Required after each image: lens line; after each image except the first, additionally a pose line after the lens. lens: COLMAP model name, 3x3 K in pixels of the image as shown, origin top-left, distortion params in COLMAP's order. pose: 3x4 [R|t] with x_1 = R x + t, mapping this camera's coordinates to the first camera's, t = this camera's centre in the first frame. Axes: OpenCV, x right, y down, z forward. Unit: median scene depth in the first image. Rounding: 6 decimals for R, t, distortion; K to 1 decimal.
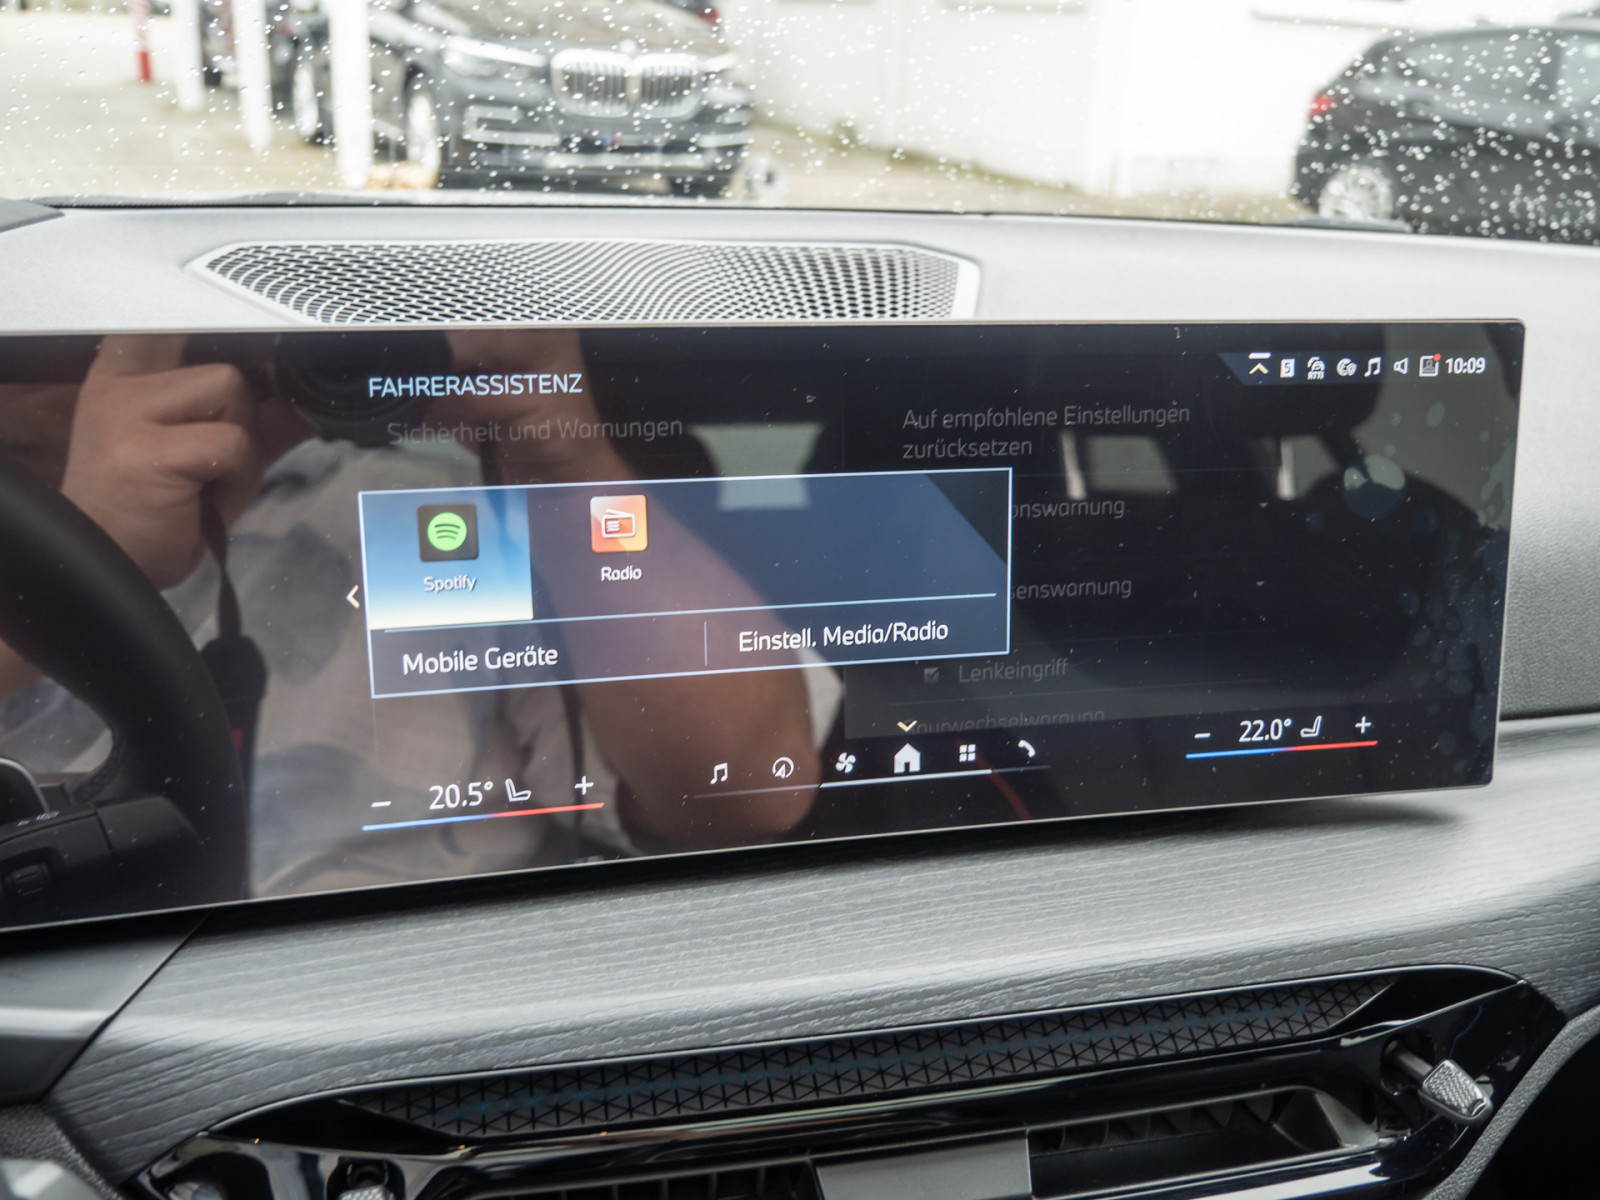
lens RADIAL K [[1531.0, 0, 801.4], [0, 1531.0, 634.0], [0, 0, 1]] dist [-0.011735, -0.005469]
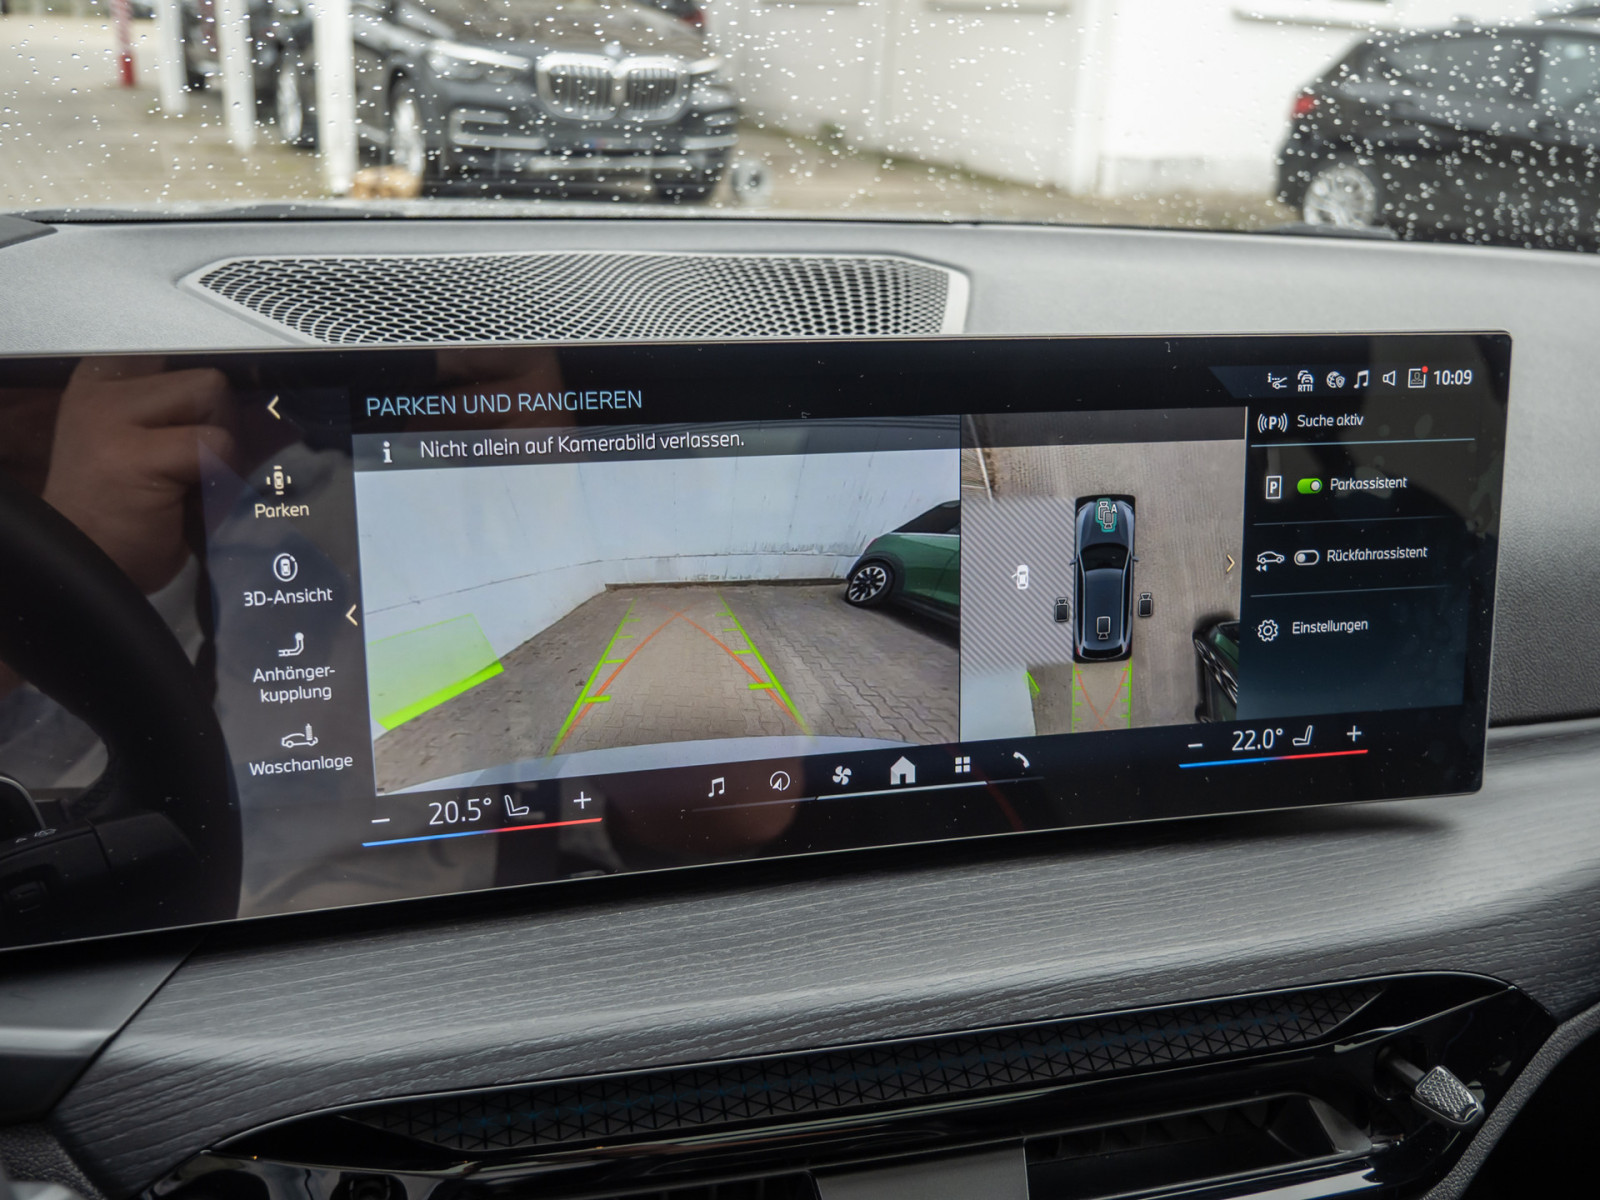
lens RADIAL K [[1531.0, 0, 801.4], [0, 1531.0, 634.0], [0, 0, 1]] dist [-0.011735, -0.005469]
pose [[0.999949, -0.006008, 0.008080, -0.005157], [0.006016, 0.999981, -0.000905, -0.007873], [-0.008074, 0.000953, 0.999967, -0.006197]]
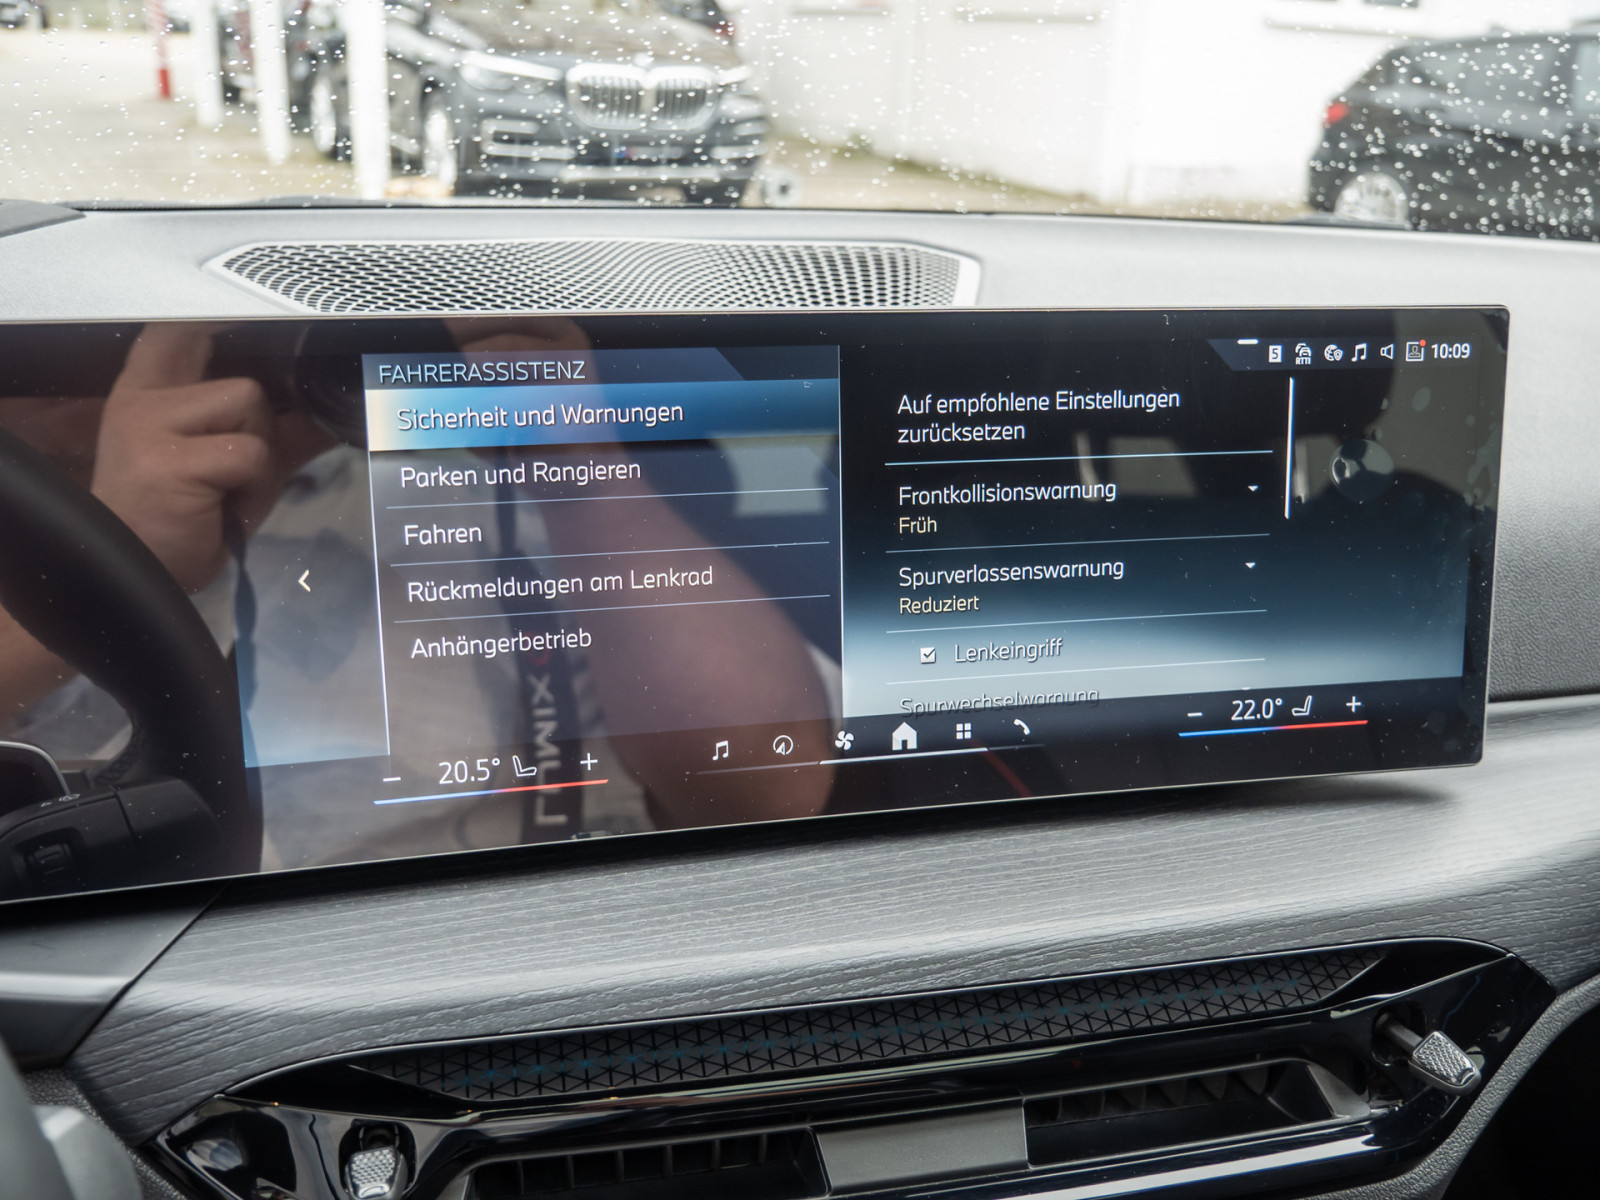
lens RADIAL K [[1531.0, 0, 801.4], [0, 1531.0, 634.0], [0, 0, 1]] dist [-0.011735, -0.005469]
pose [[0.999929, -0.003919, -0.011244, 0.011599], [0.003833, 0.999963, -0.007680, 0.020011], [0.011274, 0.007636, 0.999907, -0.024609]]
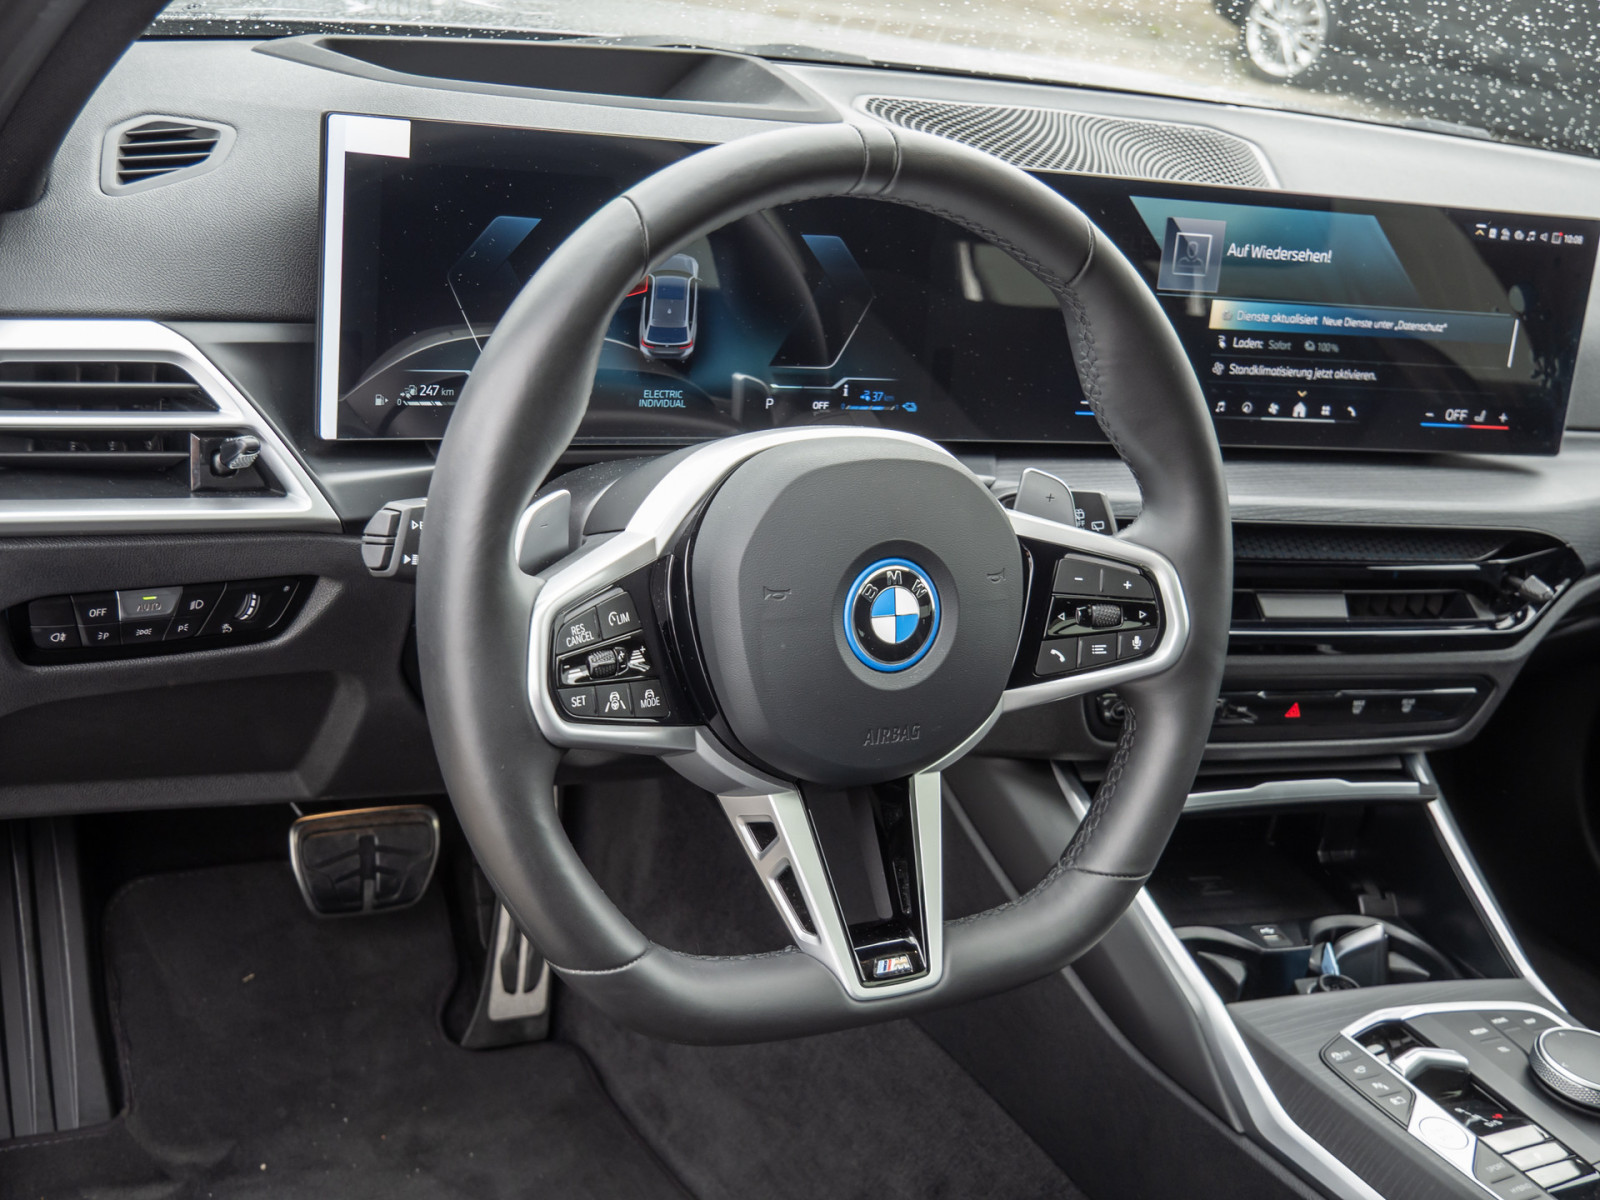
lens RADIAL K [[1967.0, 0, 797.3], [0, 1967.0, 667.6], [0, 0, 1]] dist [-0.027239, 0.124393]
pose [[0.987571, 0.060154, 0.145209, -0.929900], [-0.071327, 0.994778, 0.073004, 0.273216], [-0.140059, -0.082454, 0.986704, -1.481507]]
